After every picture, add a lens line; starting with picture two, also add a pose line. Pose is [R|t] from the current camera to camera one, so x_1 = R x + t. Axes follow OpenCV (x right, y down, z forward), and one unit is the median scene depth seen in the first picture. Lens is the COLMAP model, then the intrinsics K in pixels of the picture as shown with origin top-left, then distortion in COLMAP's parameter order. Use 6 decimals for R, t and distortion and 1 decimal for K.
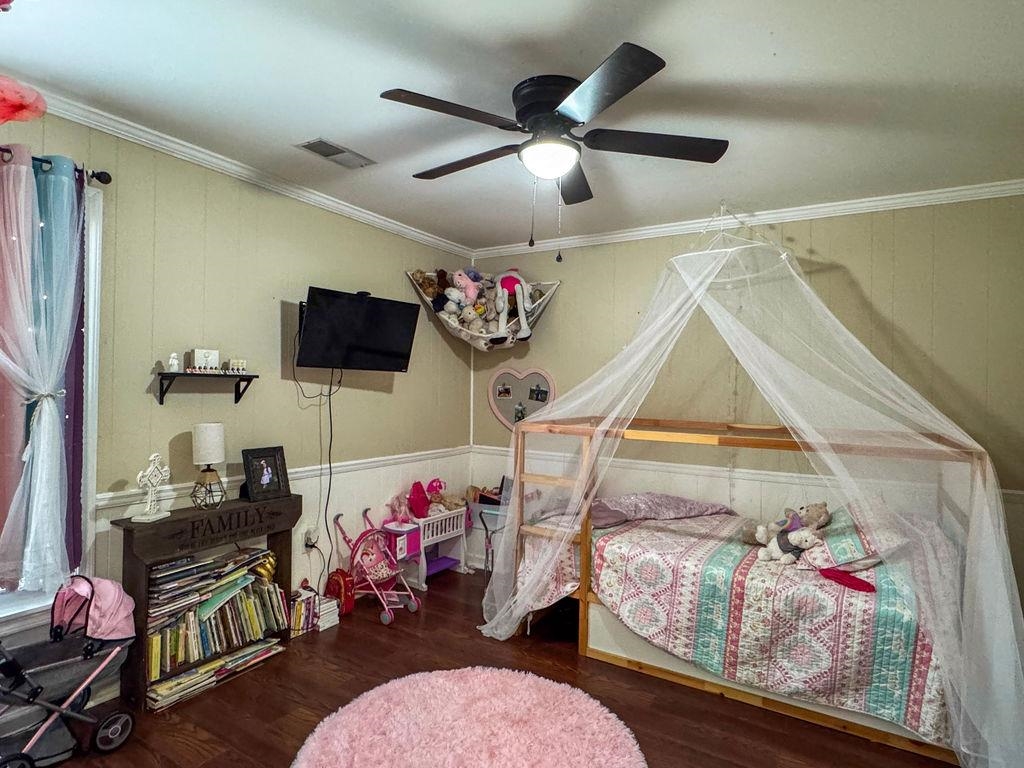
lens RADIAL K [[563.6, 0, 512.2], [0, 563.6, 386.9], [0, 0, 1]] dist [0.002850, 0.001388]
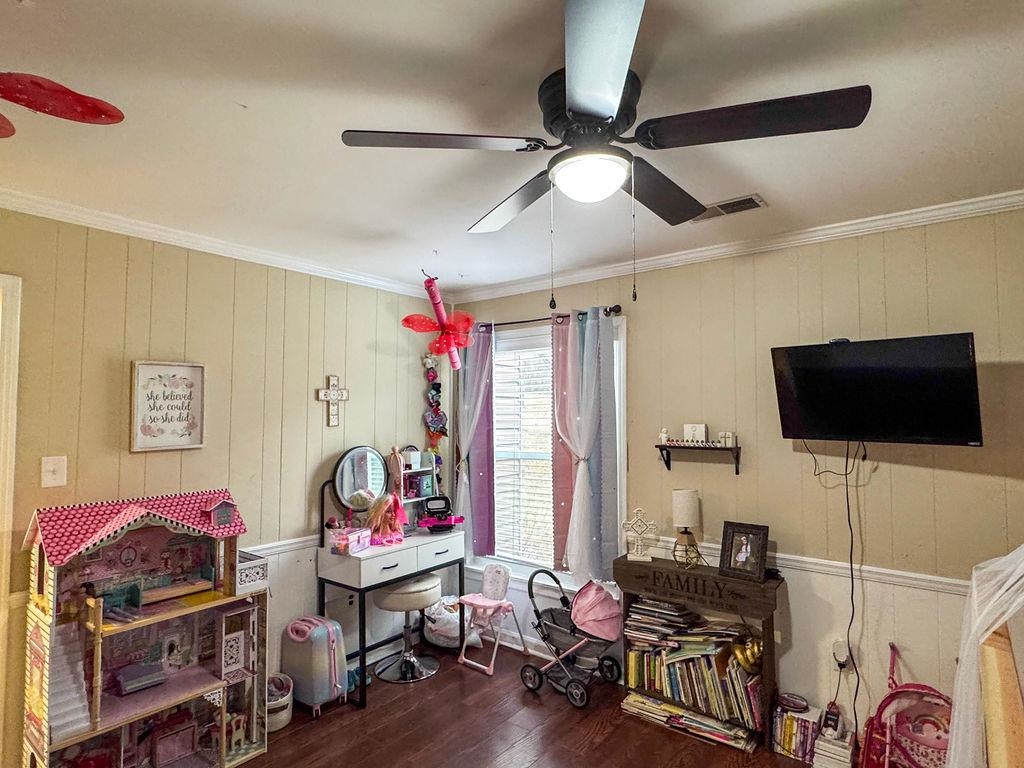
lens RADIAL K [[563.6, 0, 511.8], [0, 563.6, 385.7], [0, 0, 1]] dist [0.002850, 0.001388]
pose [[-0.123504, -0.073014, -0.989654, 0.646208], [-0.003176, 0.997313, -0.073183, -0.061359], [0.992339, -0.005895, -0.123404, 0.808135]]
